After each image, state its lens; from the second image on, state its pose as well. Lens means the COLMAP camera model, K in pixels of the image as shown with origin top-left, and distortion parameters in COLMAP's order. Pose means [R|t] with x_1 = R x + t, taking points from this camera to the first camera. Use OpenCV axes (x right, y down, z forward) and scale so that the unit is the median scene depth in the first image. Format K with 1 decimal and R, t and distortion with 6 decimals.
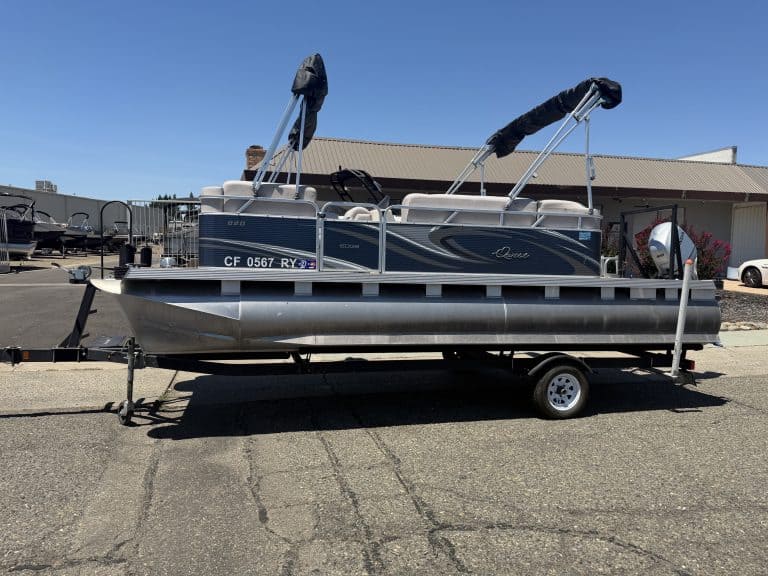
lens RADIAL K [[536.0, 0, 379.9], [0, 536.0, 287.8], [0, 0, 1]] dist [0.125055, -0.221985]
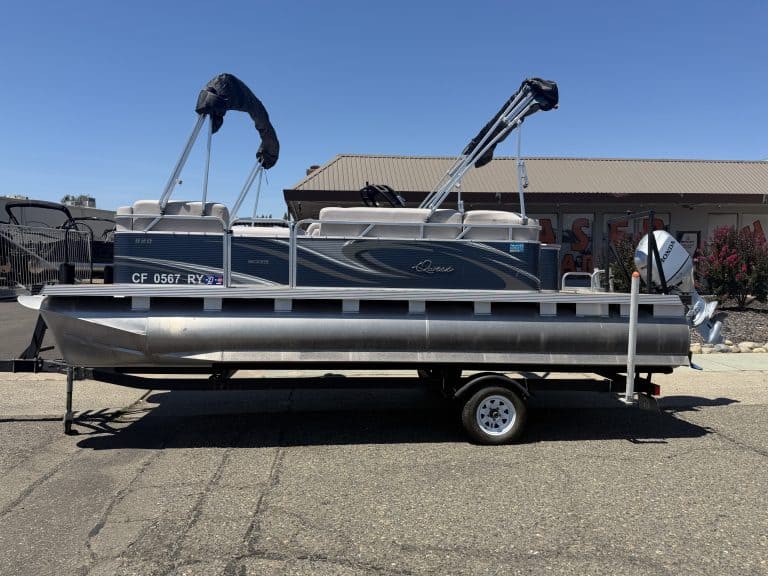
lens RADIAL K [[536.0, 0, 379.9], [0, 536.0, 287.8], [0, 0, 1]] dist [0.125055, -0.221985]
pose [[0.986688, -0.005410, -0.162532, 0.311788], [0.000893, 0.999612, -0.027848, -0.001021], [0.162620, 0.027332, 0.986310, 0.049633]]
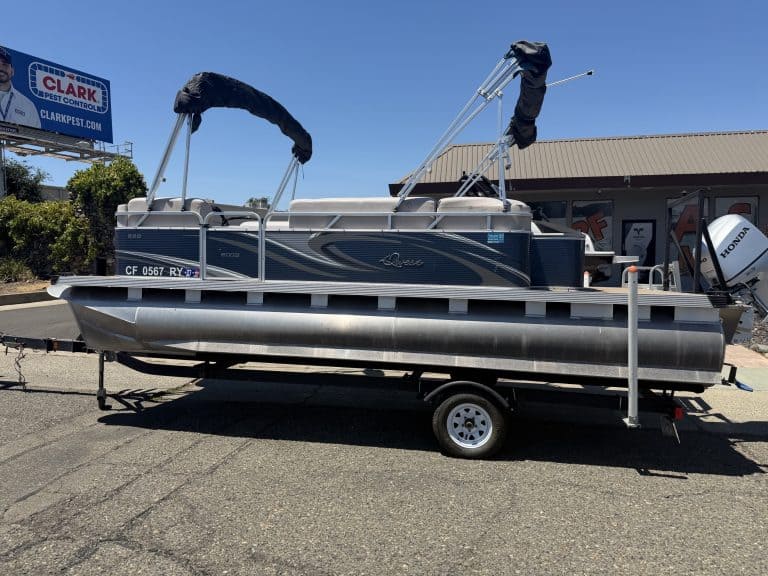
lens RADIAL K [[531.7, 0, 384.0], [0, 531.7, 288.0], [0, 0, 1]] dist [0.082978, -0.098998]
pose [[0.898004, 0.010652, -0.439858, 0.614254], [-0.017815, 0.999767, -0.012160, -0.007807], [0.439627, 0.018755, 0.897985, 0.212932]]
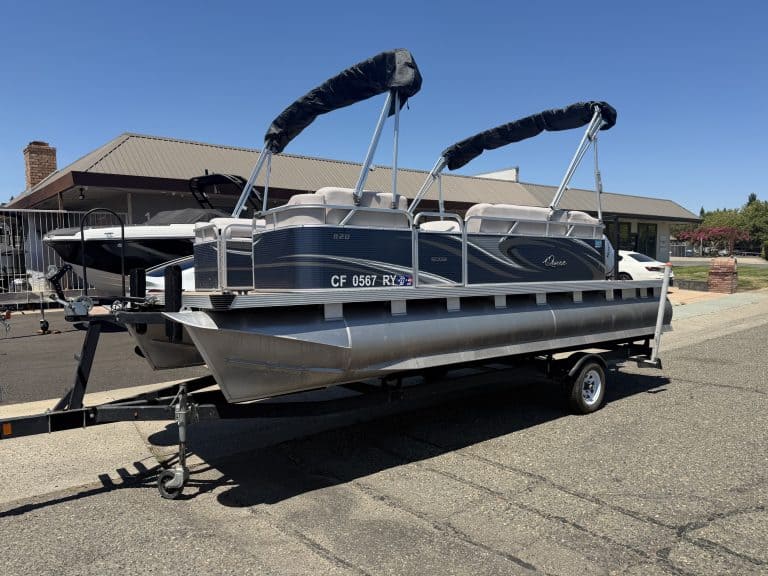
lens RADIAL K [[540.4, 0, 379.7], [0, 540.4, 293.7], [0, 0, 1]] dist [0.062887, -0.082300]
pose [[0.916254, -0.054448, 0.396879, -0.500993], [0.057326, 0.998345, 0.004620, -0.026556], [-0.396474, 0.018519, 0.917859, 0.171696]]
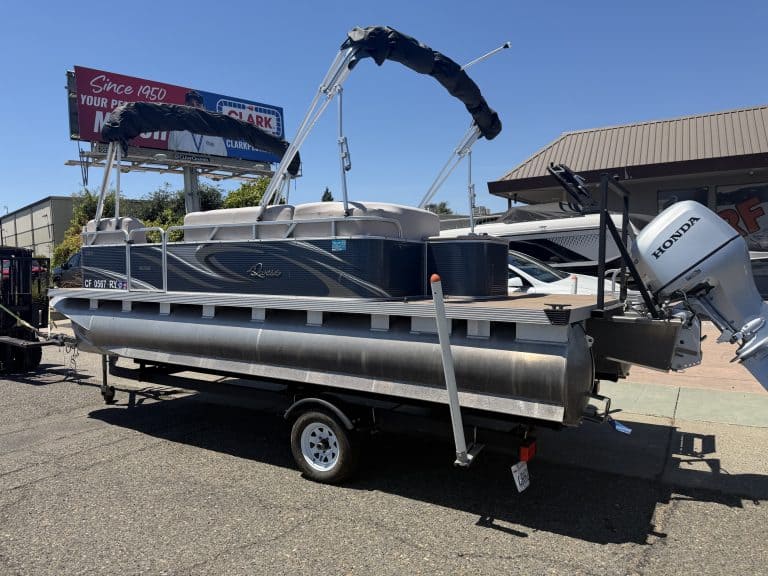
lens RADIAL K [[536.0, 0, 379.9], [0, 536.0, 287.8], [0, 0, 1]] dist [0.125055, -0.221985]
pose [[0.691876, 0.000475, -0.722016, 1.014505], [-0.013765, 0.999827, -0.012533, -0.029040], [0.721885, 0.018610, 0.691763, 0.551905]]
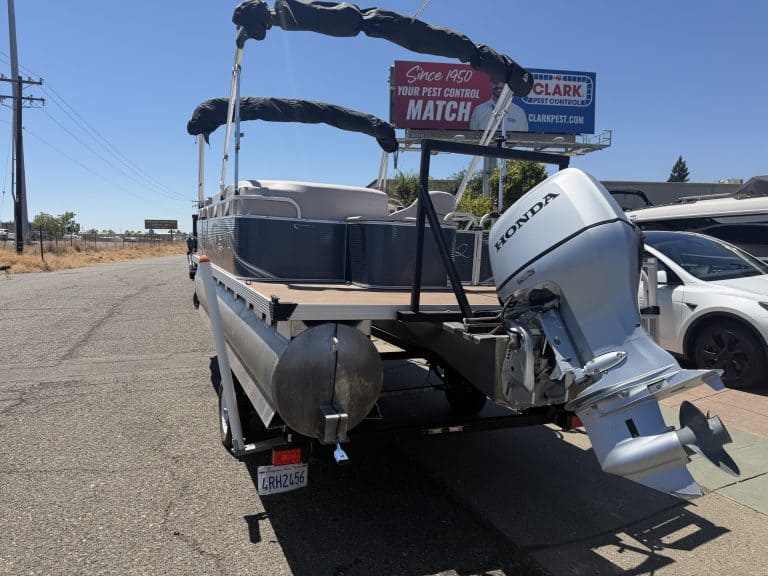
lens RADIAL K [[536.0, 0, 379.9], [0, 536.0, 287.8], [0, 0, 1]] dist [0.125055, -0.221985]
pose [[0.164626, 0.072151, -0.983714, 1.258233], [-0.080975, 0.994943, 0.059423, -0.070029], [0.983027, 0.069874, 0.169636, 1.141757]]
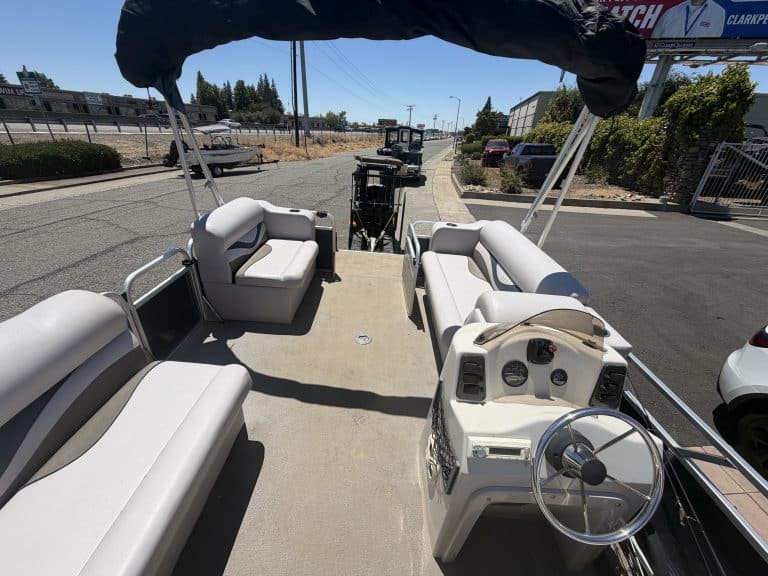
lens RADIAL K [[305.8, 0, 381.9], [0, 305.8, 288.0], [0, 0, 1]] dist [0.000909, -0.000116]
pose [[-0.242108, 0.425620, -0.871913, 0.203520], [-0.122986, 0.877937, 0.462711, -0.314630], [0.962423, 0.219259, -0.160210, 1.257674]]
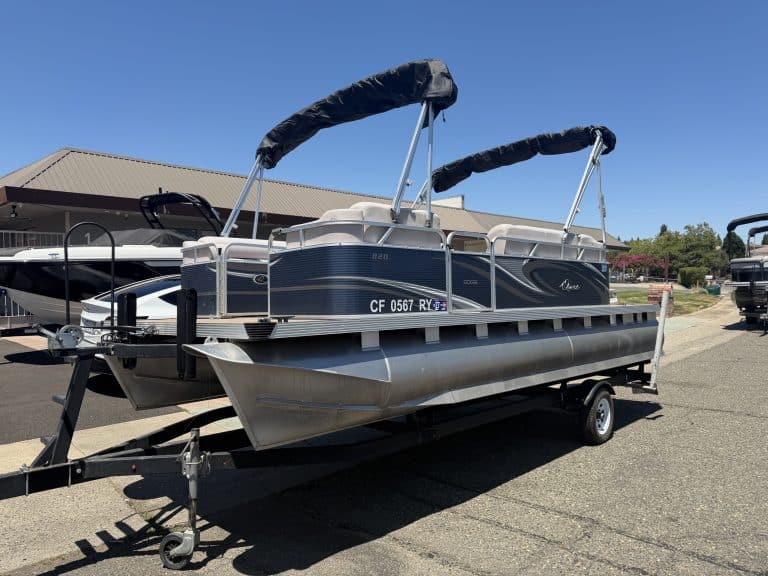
lens RADIAL K [[541.8, 0, 379.8], [0, 541.8, 284.9], [0, 0, 1]] dist [0.055783, -0.066191]
pose [[0.862149, -0.027851, 0.505889, -0.592974], [0.061809, 0.996812, -0.050458, -0.036207], [-0.502870, 0.074771, 0.861122, 0.306012]]
